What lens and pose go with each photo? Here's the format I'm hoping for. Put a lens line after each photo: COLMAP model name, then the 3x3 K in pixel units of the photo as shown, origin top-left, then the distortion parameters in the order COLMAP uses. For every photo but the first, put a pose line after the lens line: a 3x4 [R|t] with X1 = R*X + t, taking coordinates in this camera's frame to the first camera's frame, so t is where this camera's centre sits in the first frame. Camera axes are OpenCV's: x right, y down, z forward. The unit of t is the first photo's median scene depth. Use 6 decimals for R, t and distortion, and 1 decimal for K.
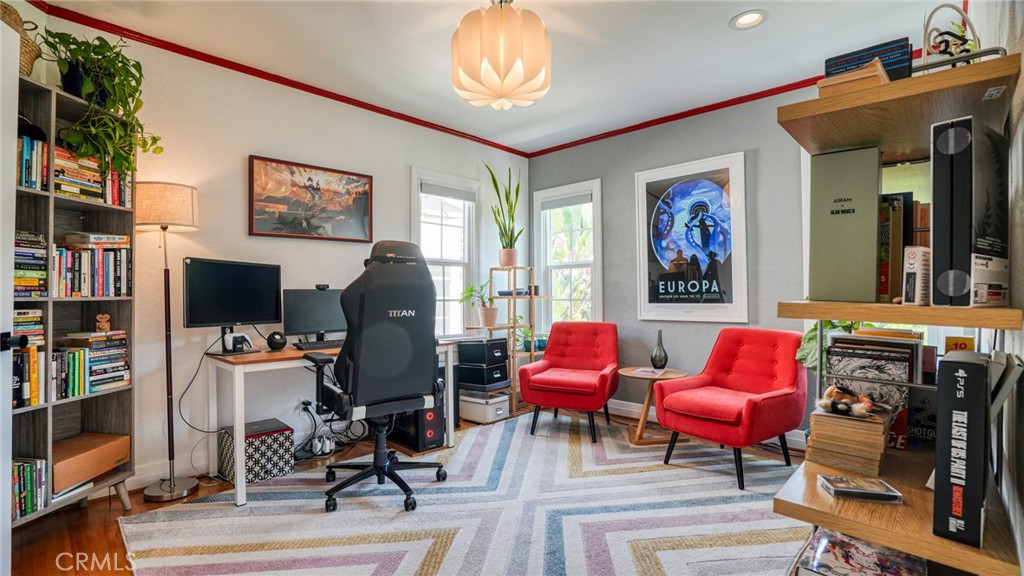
lens RADIAL K [[487.5, 0, 494.7], [0, 487.5, 280.8], [0, 0, 1]] dist [-0.043166, 0.006437]
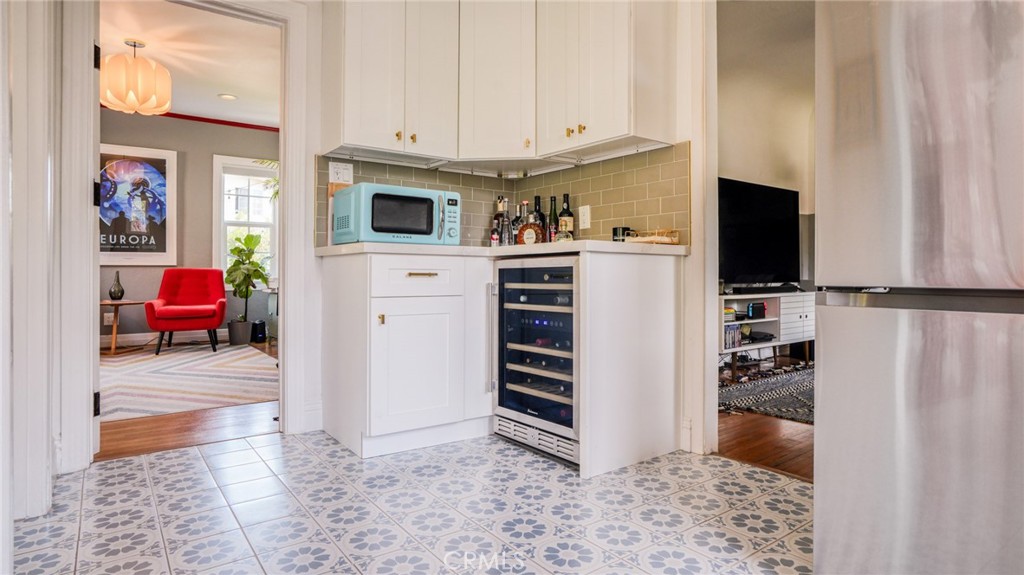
lens RADIAL K [[558.0, 0, 507.8], [0, 558.0, 266.9], [0, 0, 1]] dist [-0.025382, 0.007463]
pose [[0.174956, 0.013302, 0.984486, -0.977559], [-0.026891, 0.999600, -0.008728, 0.076805], [-0.984209, -0.024946, 0.175244, -0.316681]]
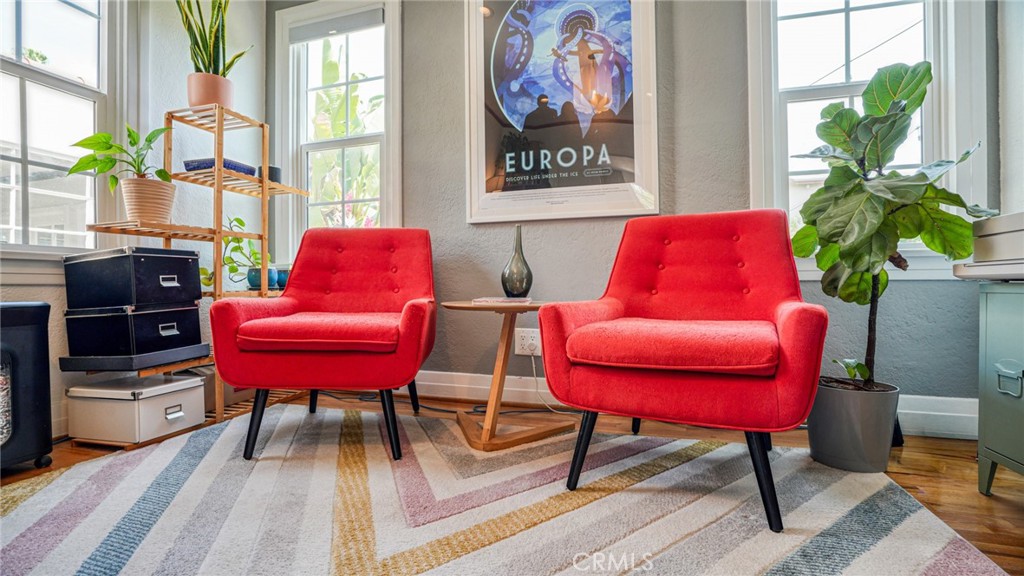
lens RADIAL K [[487.5, 0, 510.6], [0, 487.5, 287.9], [0, 0, 1]] dist [-0.043166, 0.006437]
pose [[0.886725, -0.003657, 0.462283, 0.090777], [-0.010540, 0.999549, 0.028125, 0.158711], [-0.462177, -0.029811, 0.886286, 0.547049]]
